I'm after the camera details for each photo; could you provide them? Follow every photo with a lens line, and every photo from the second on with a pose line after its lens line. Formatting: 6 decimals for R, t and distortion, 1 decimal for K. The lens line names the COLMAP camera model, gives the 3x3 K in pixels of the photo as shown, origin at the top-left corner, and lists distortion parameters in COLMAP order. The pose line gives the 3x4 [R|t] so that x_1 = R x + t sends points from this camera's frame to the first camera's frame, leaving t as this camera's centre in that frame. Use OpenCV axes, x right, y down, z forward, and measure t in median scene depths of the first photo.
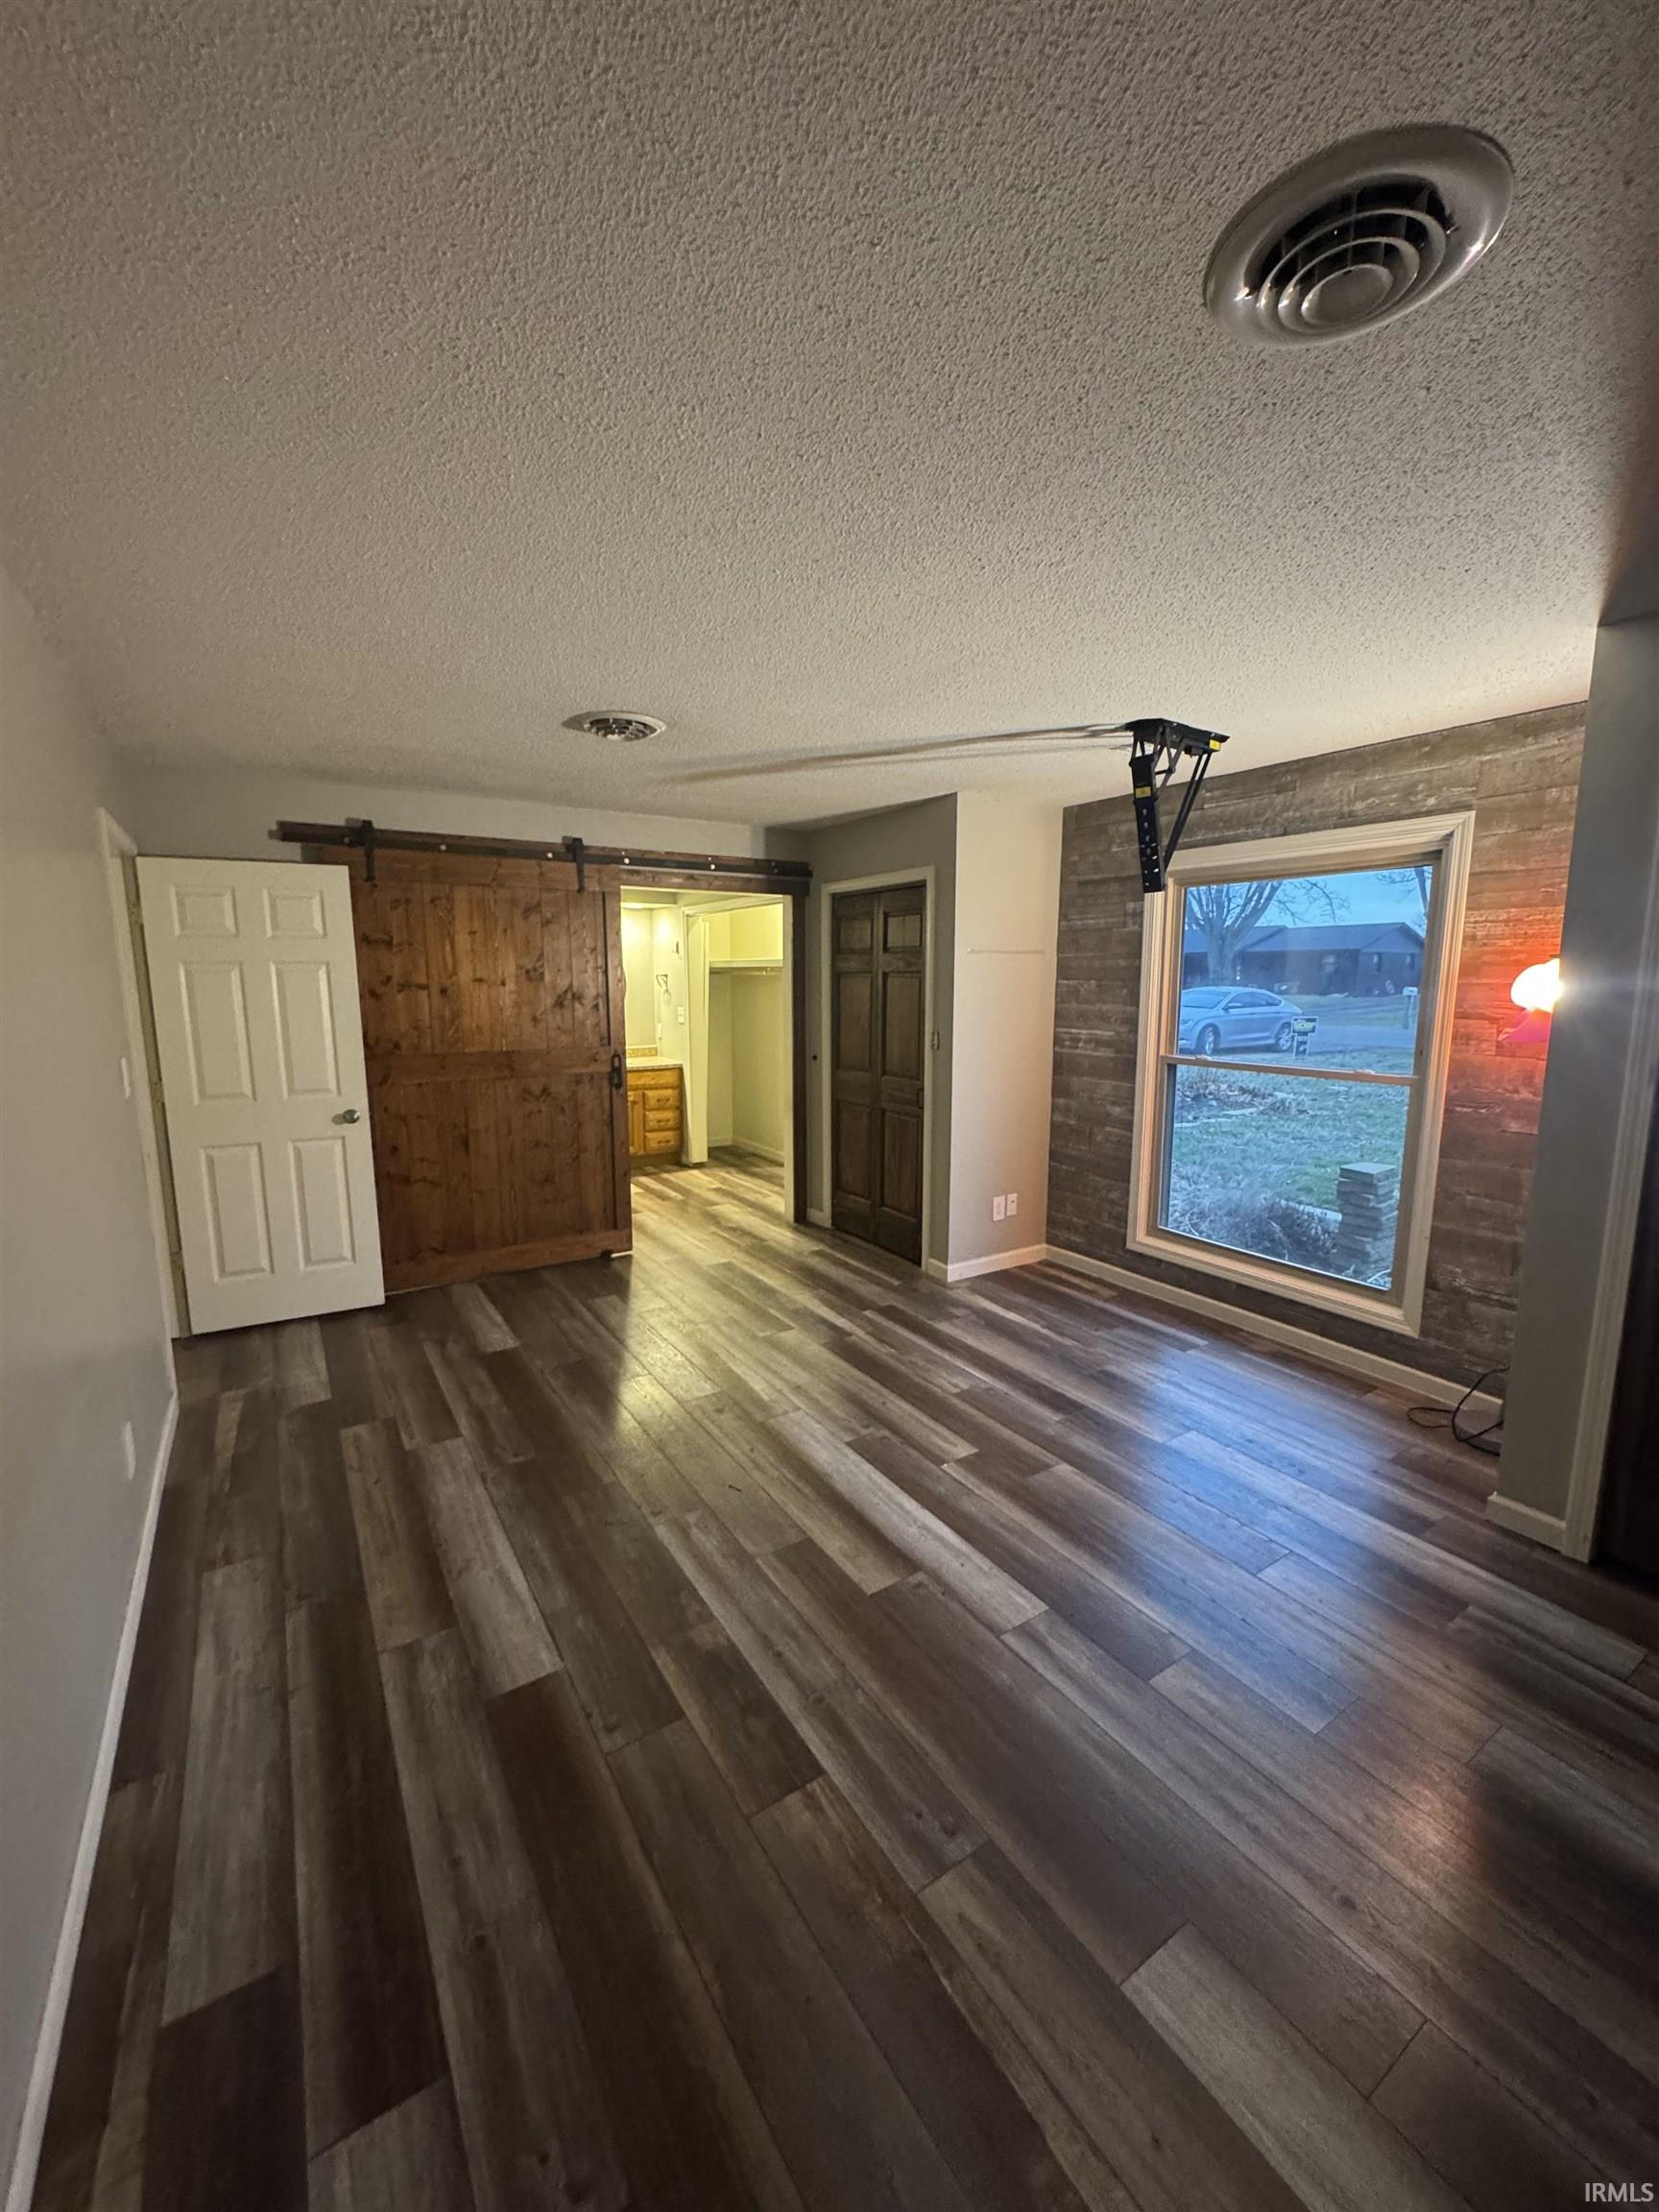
lens RADIAL K [[882.6, 0, 833.2], [0, 882.6, 1111.0], [0, 0, 1]] dist [0.002077, -0.000613]
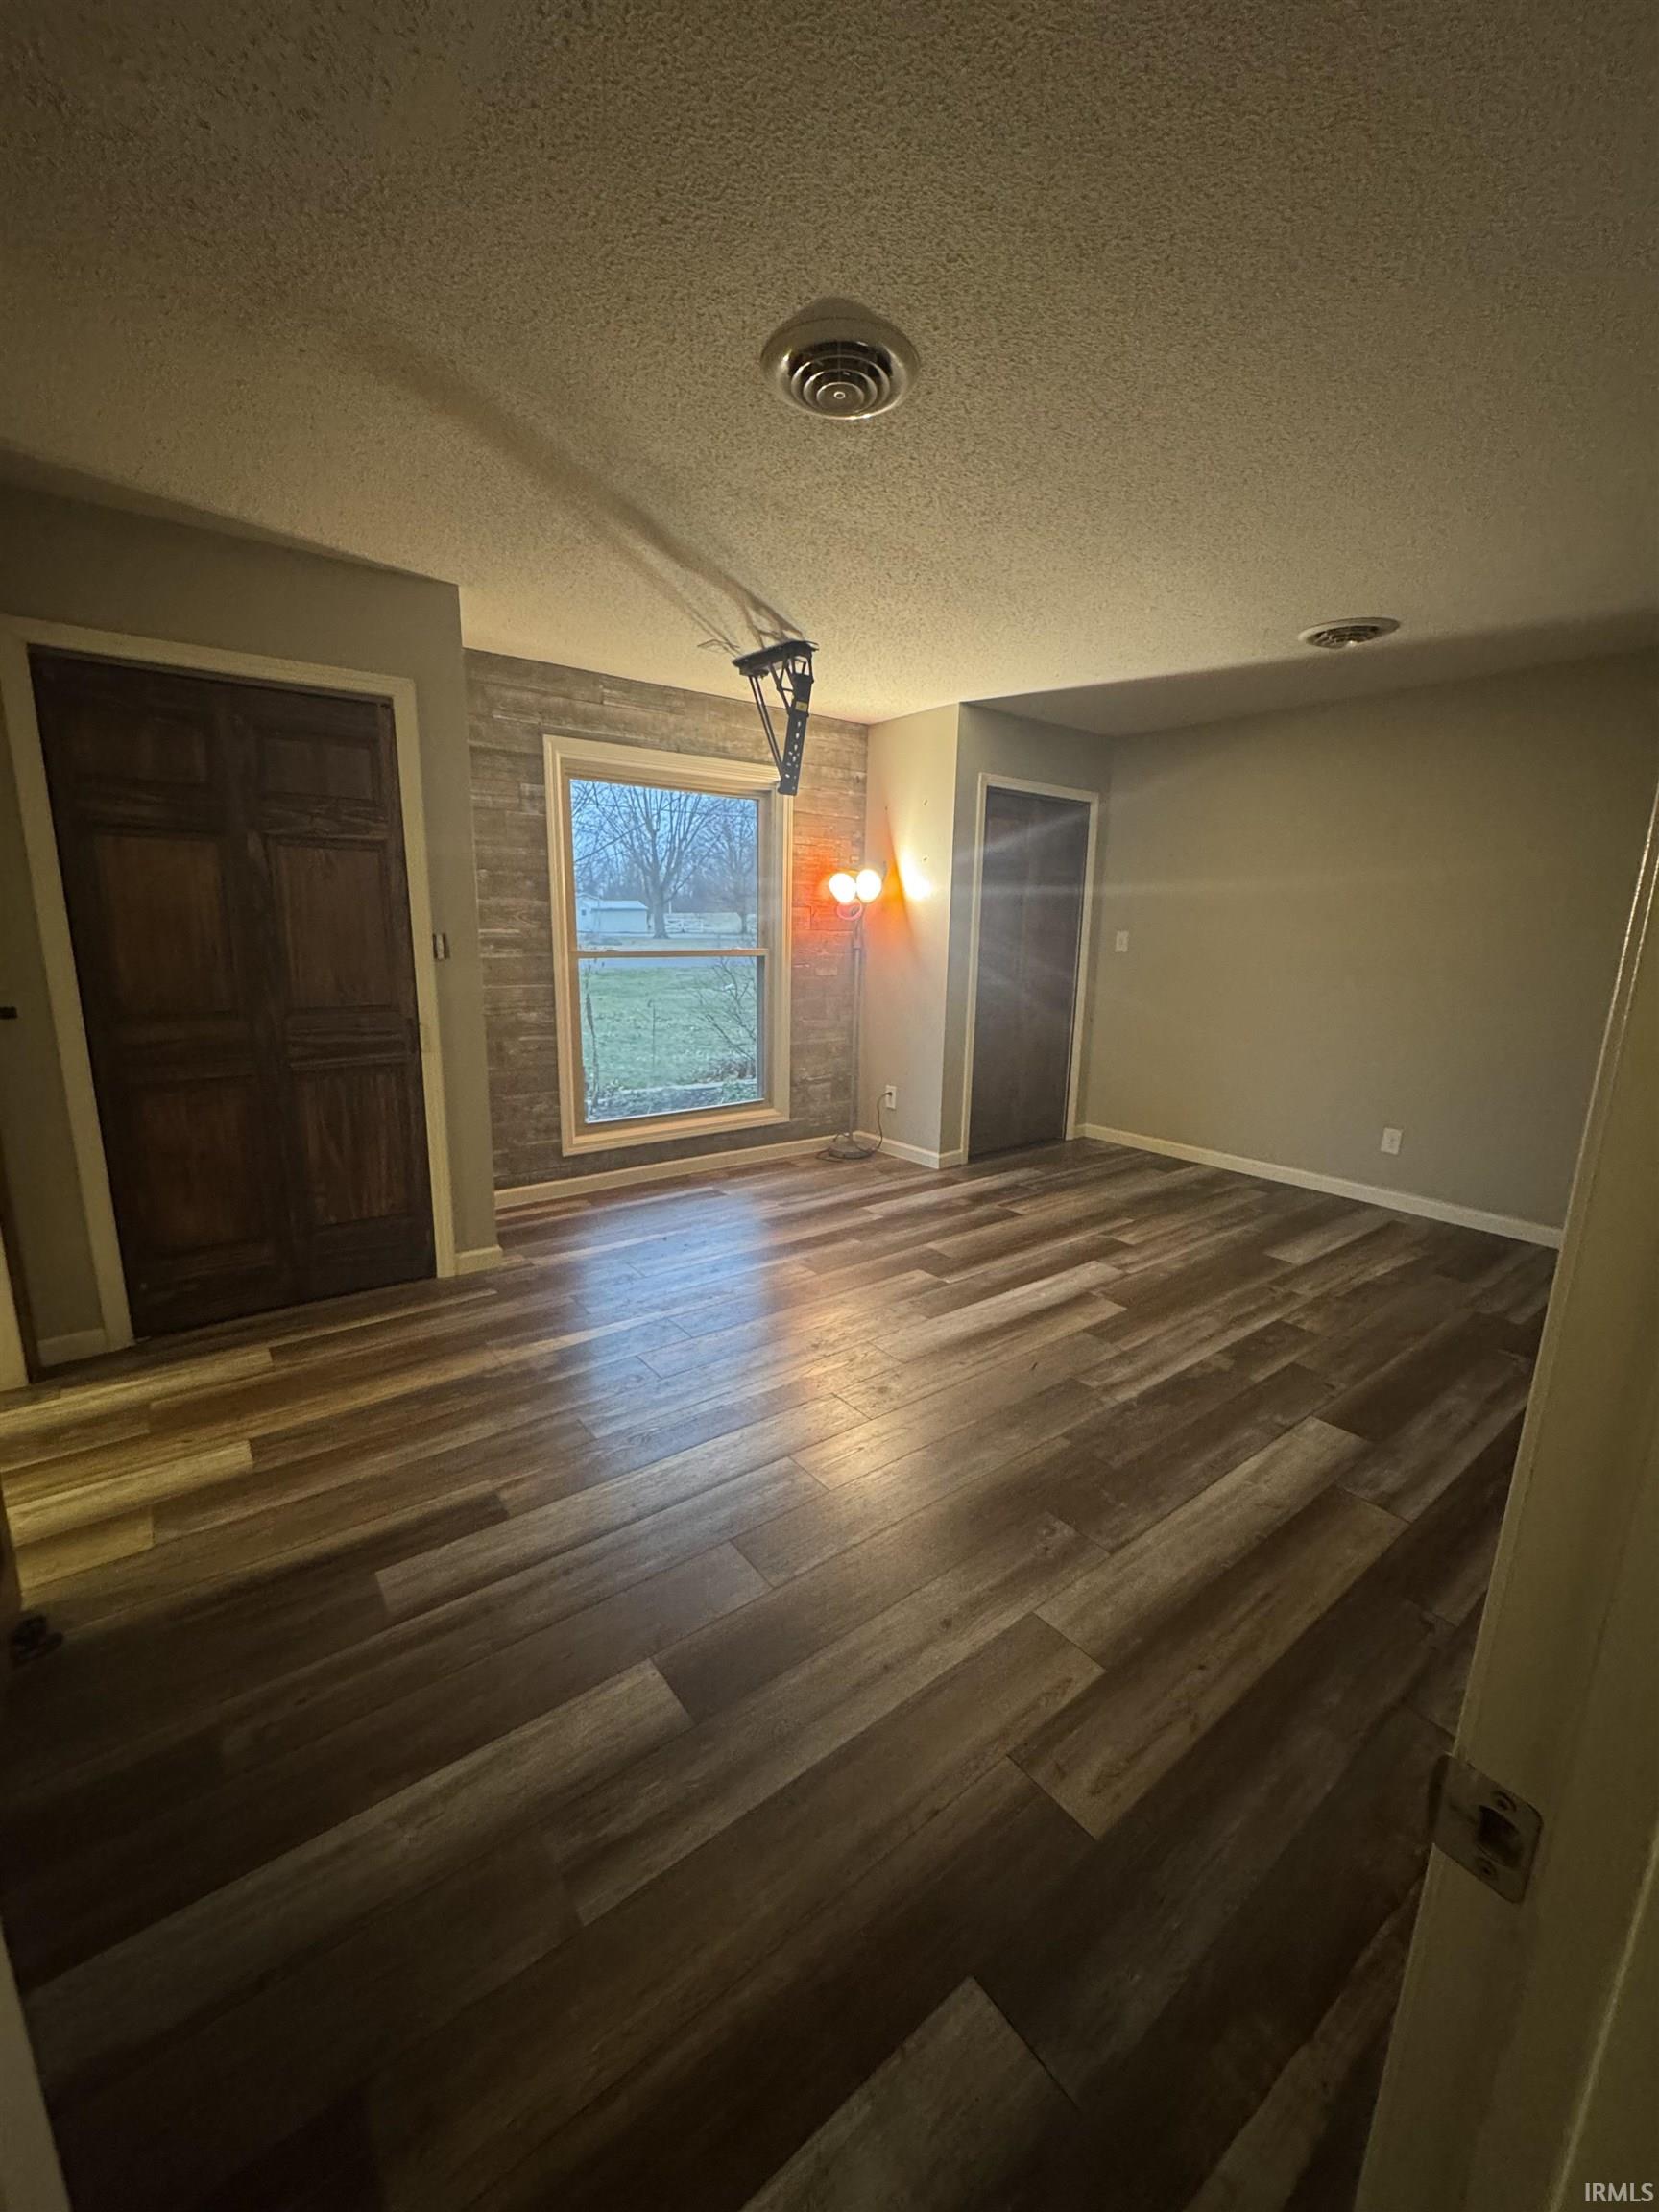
lens RADIAL K [[882.6, 0, 830.6], [0, 882.6, 1108.9], [0, 0, 1]] dist [0.002077, -0.000613]
pose [[-0.088729, -0.212963, 0.973023, -0.930856], [0.134177, 0.965417, 0.223534, -0.106475], [-0.986977, 0.150391, -0.057086, 1.142106]]
